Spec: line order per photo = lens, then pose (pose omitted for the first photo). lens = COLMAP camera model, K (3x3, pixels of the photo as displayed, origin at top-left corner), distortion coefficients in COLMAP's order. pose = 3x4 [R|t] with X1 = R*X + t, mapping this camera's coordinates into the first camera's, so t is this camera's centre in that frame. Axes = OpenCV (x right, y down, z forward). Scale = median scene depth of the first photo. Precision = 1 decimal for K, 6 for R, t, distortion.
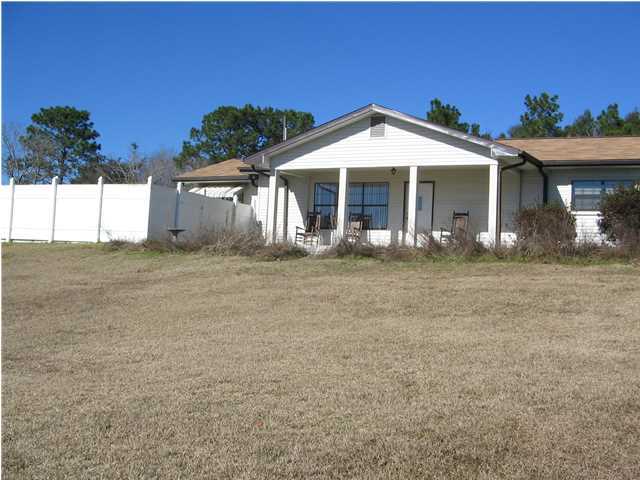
lens RADIAL K [[863.4, 0, 320.0], [0, 863.4, 240.0], [0, 0, 1]] dist [-0.161918, 0.069977]
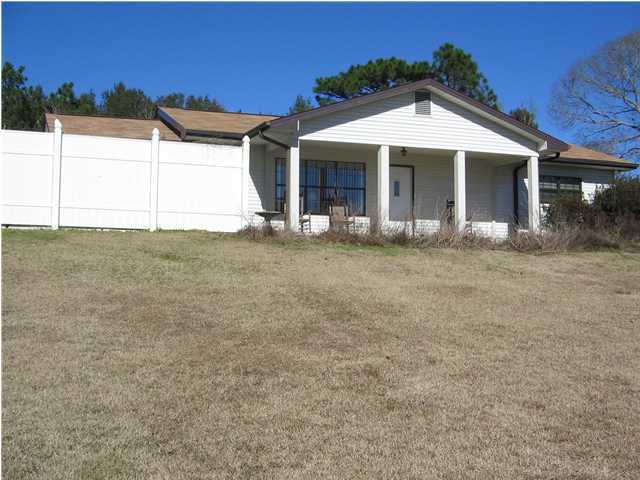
lens RADIAL K [[863.4, 0, 320.0], [0, 863.4, 240.0], [0, 0, 1]] dist [-0.161918, 0.069977]
pose [[0.654709, -0.004359, 0.755869, -0.674795], [-0.012888, 0.999774, 0.016929, -0.002788], [-0.755771, -0.020825, 0.654504, 0.488341]]
